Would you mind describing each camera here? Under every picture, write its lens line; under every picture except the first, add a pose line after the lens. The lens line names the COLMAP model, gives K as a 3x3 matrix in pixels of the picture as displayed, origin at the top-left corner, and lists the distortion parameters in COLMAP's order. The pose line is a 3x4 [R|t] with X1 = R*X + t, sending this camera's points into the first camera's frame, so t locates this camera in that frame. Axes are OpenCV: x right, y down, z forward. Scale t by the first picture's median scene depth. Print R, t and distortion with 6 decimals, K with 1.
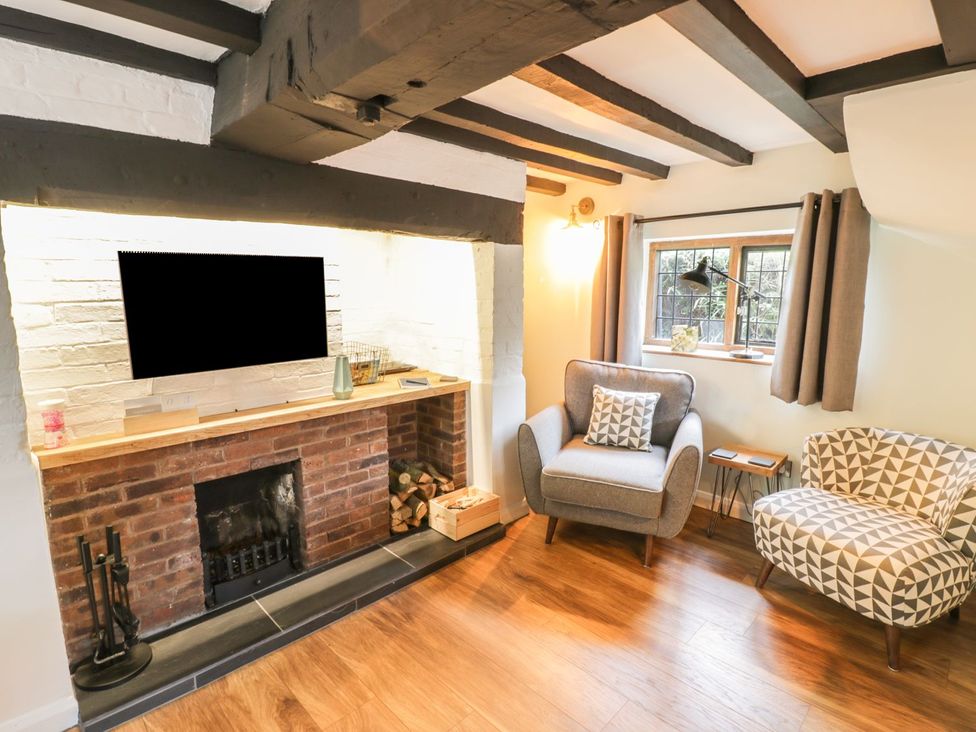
lens RADIAL K [[509.9, 0, 488.0], [0, 509.9, 366.0], [0, 0, 1]] dist [0.004418, -0.018130]
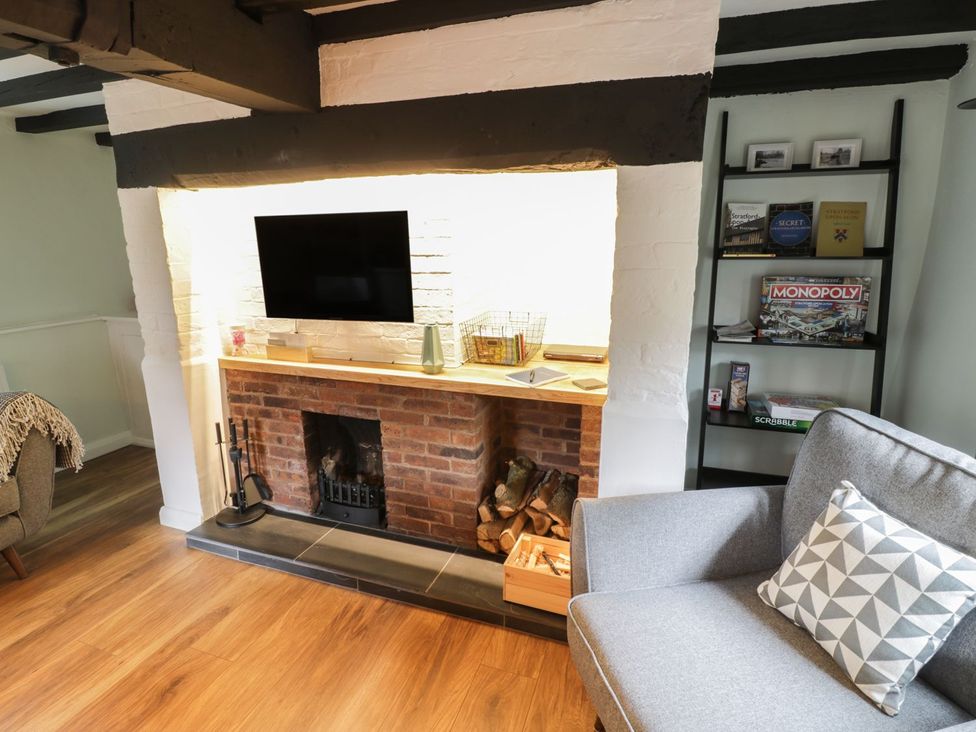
lens RADIAL K [[509.9, 0, 488.0], [0, 509.9, 366.0], [0, 0, 1]] dist [0.004418, -0.018130]
pose [[0.433408, 0.207445, -0.876997, 0.519116], [-0.134977, 0.977112, 0.164421, -0.103053], [0.891032, 0.047113, 0.451488, 0.668653]]
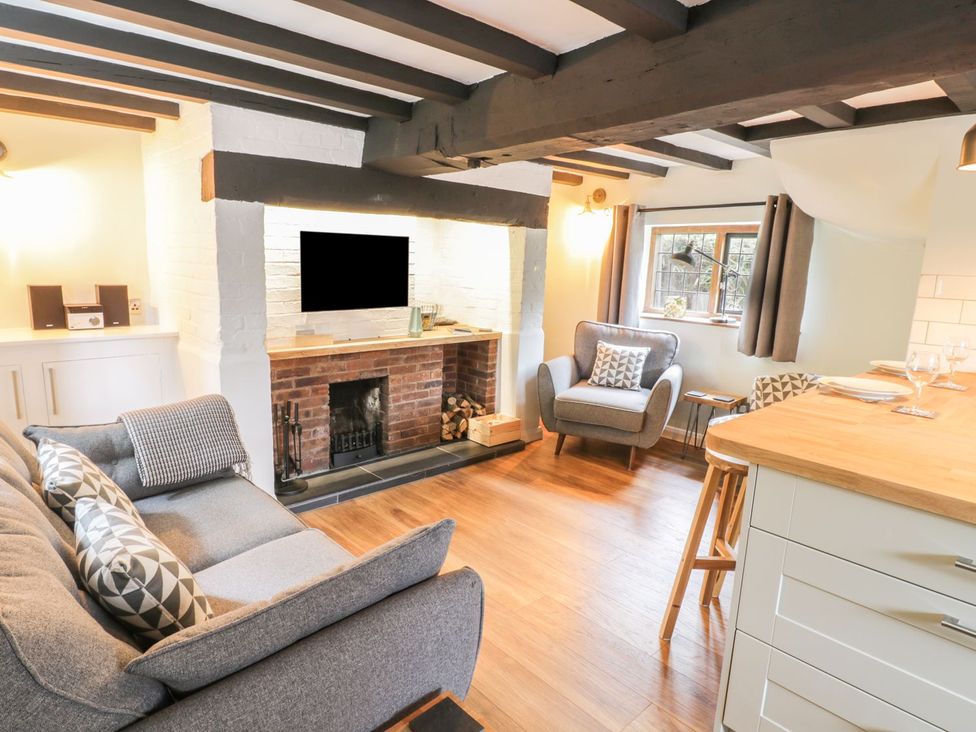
lens RADIAL K [[573.3, 0, 442.3], [0, 573.3, 366.2], [0, 0, 1]] dist [-0.005276, -0.002512]
pose [[0.996296, 0.040237, -0.075989, -0.083242], [-0.038121, 0.998849, 0.029101, 0.092274], [0.077073, -0.026096, 0.996684, -0.558553]]
